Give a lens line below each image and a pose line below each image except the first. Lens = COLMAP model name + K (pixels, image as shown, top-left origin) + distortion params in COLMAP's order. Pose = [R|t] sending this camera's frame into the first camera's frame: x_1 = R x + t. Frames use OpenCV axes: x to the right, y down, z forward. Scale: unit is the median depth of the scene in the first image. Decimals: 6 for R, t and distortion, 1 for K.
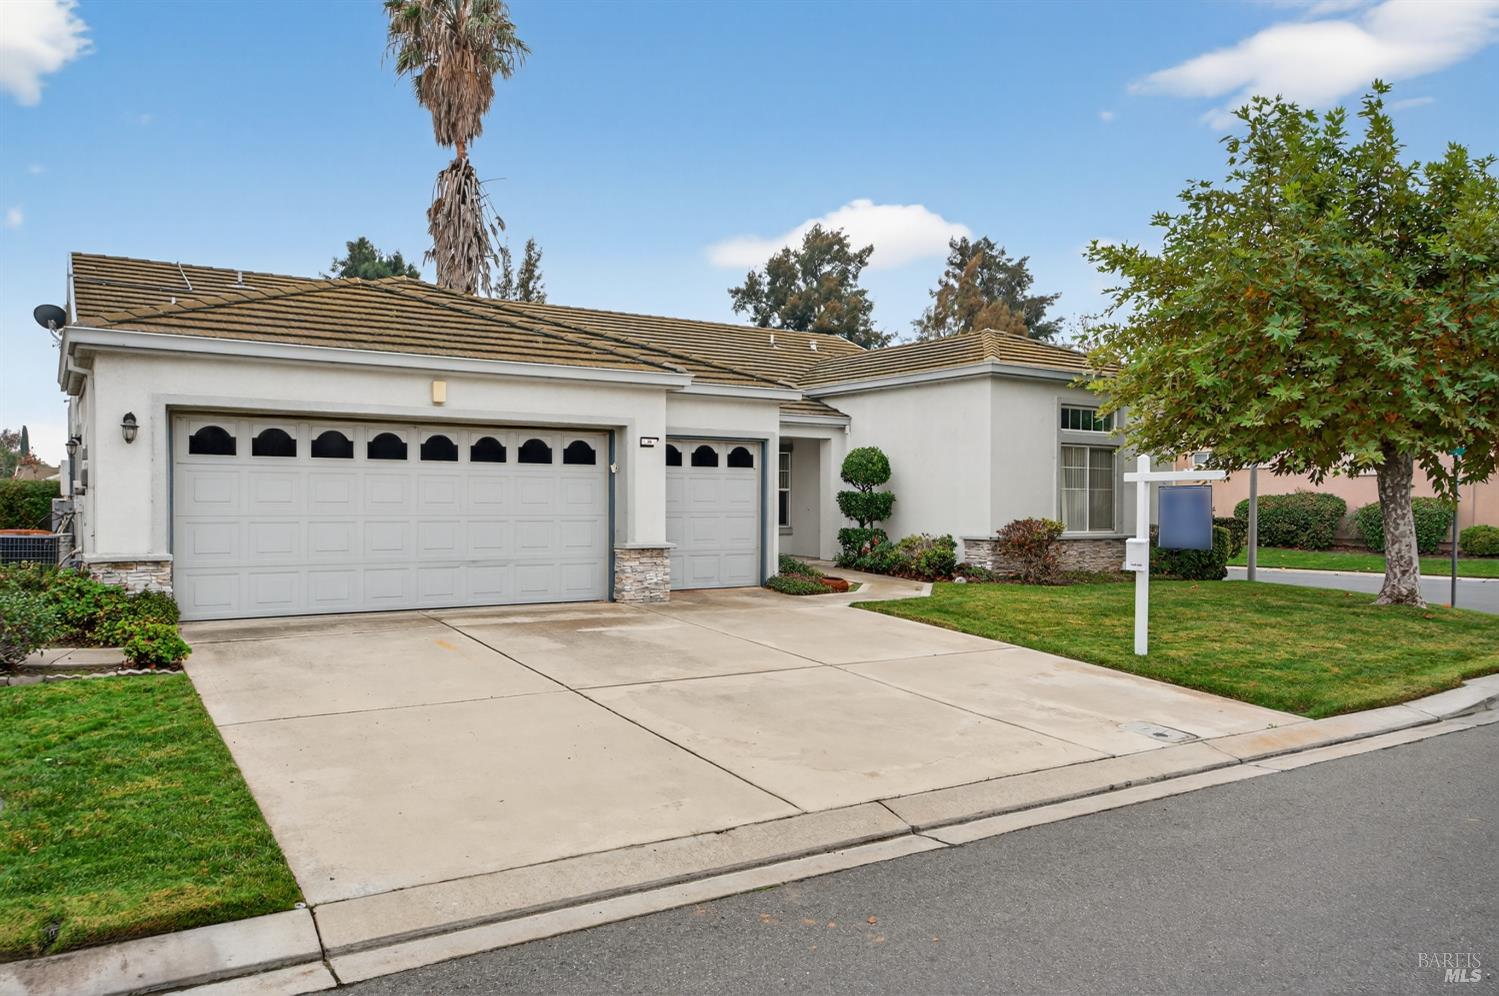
lens RADIAL K [[1091.2, 0, 745.5], [0, 1091.2, 495.1], [0, 0, 1]] dist [-0.032794, 0.003243]
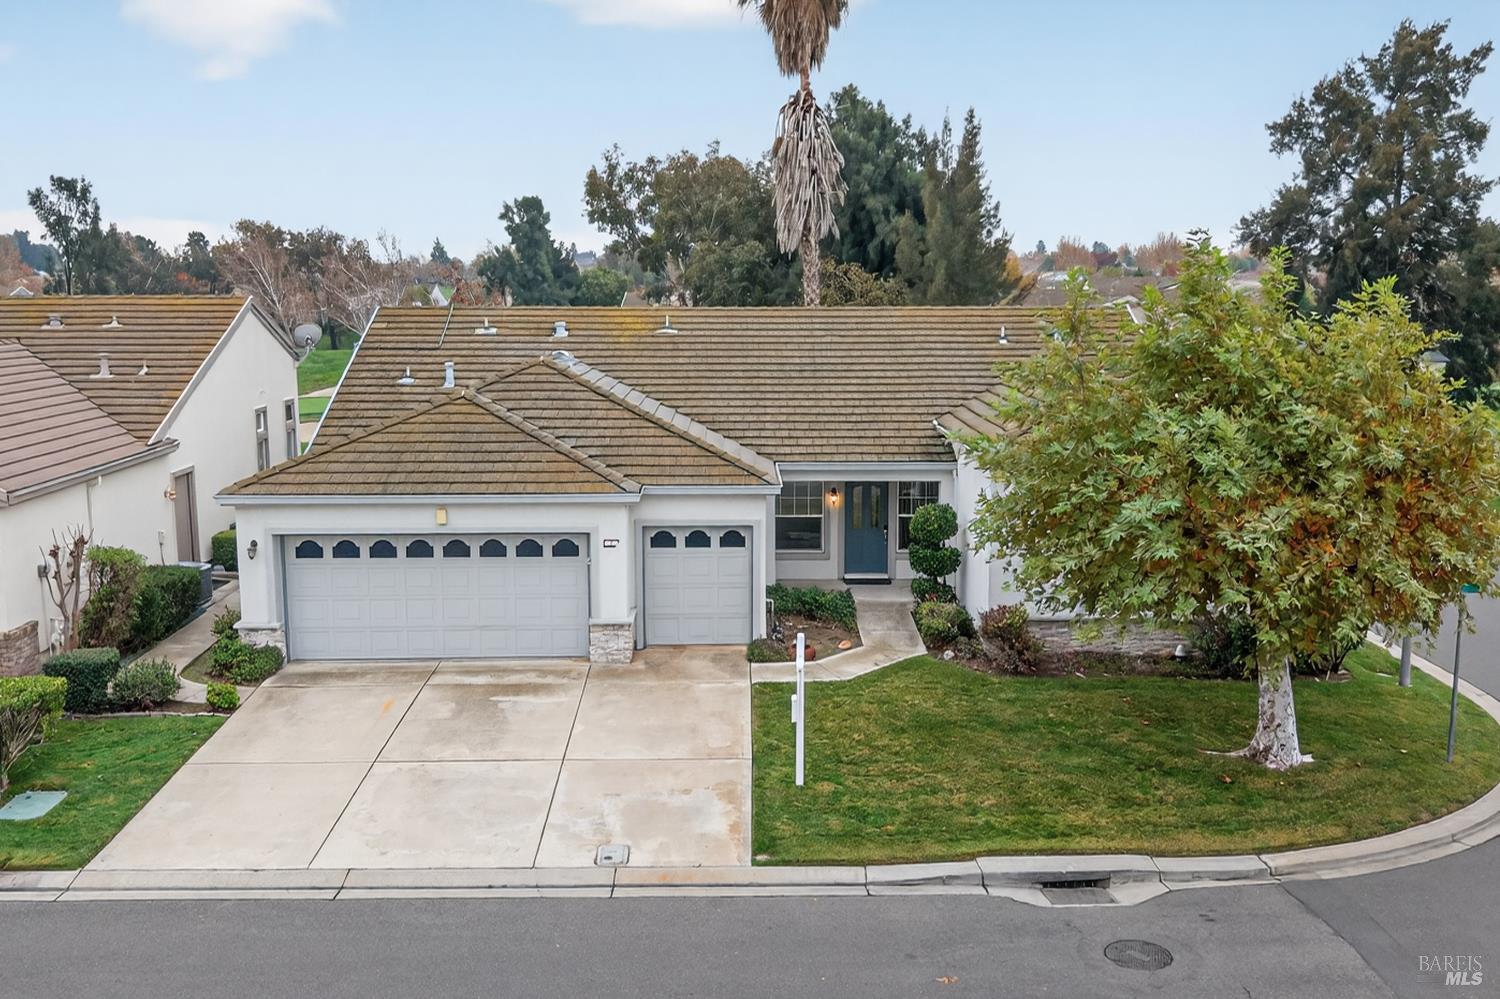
lens RADIAL K [[1463.4, 0, 750.5], [0, 1463.4, 497.0], [0, 0, 1]] dist [0.020554, 0.000000]
pose [[0.848366, 0.074648, -0.524120, 0.969482], [0.007438, 0.988231, 0.152788, -0.371087], [0.529357, -0.133518, 0.837827, -0.366358]]
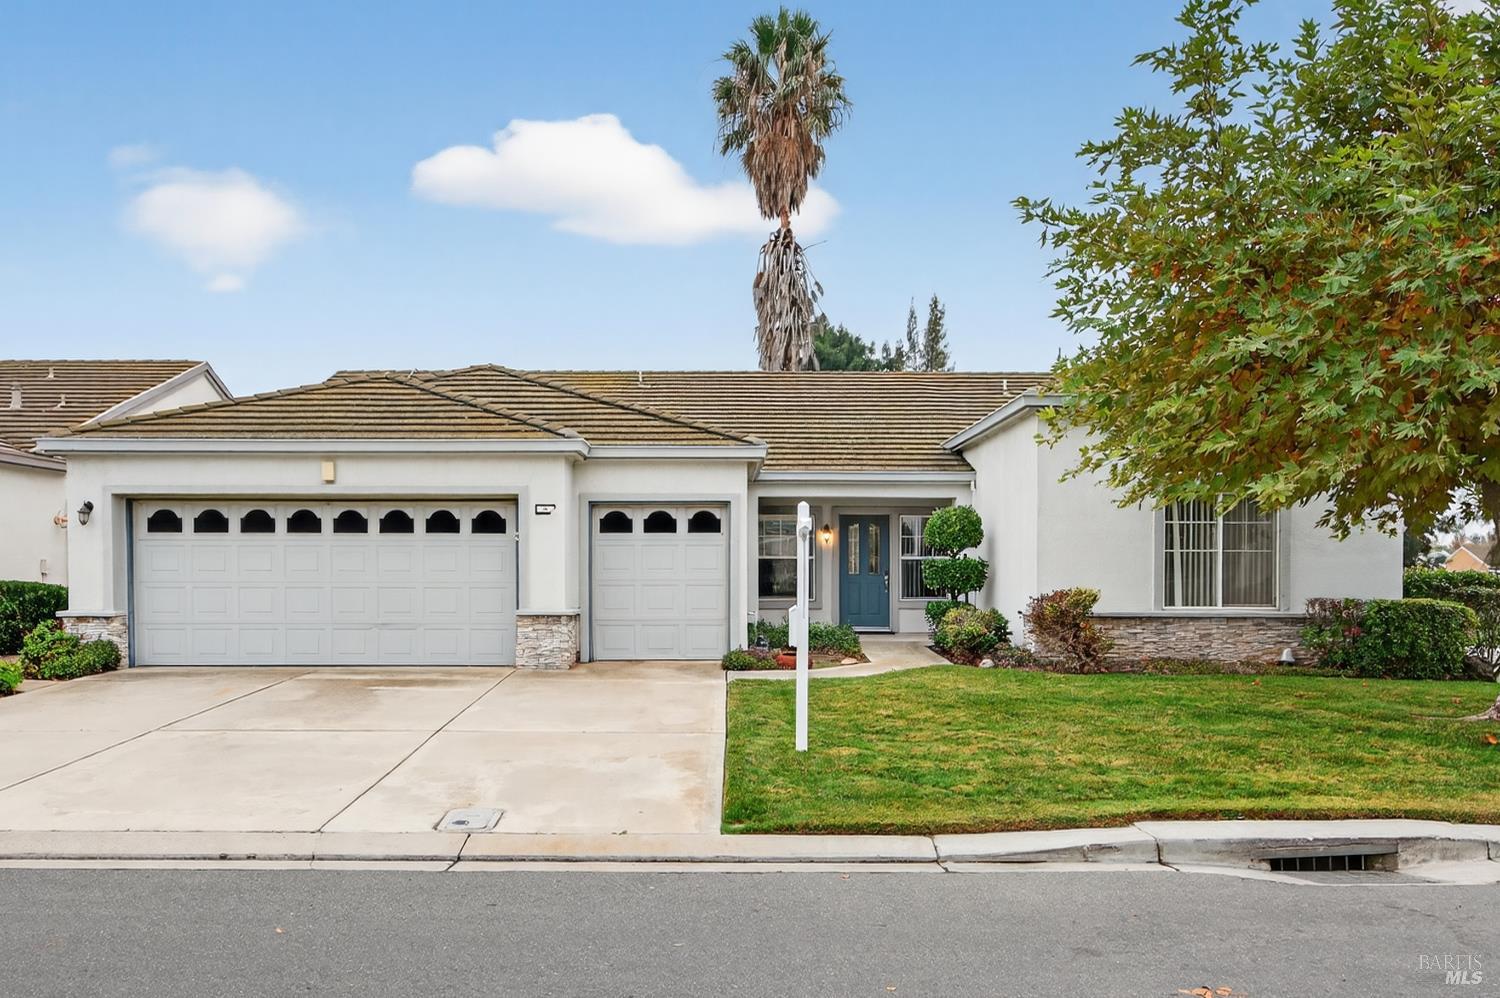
lens RADIAL K [[1161.0, 0, 718.2], [0, 1161.0, 584.2], [0, 0, 1]] dist [-0.040568, 0.036251]
pose [[0.840605, -0.000671, -0.541648, 0.625384], [0.005838, 0.999952, 0.007821, 0.012852], [0.541616, -0.009736, 0.840569, 0.193405]]
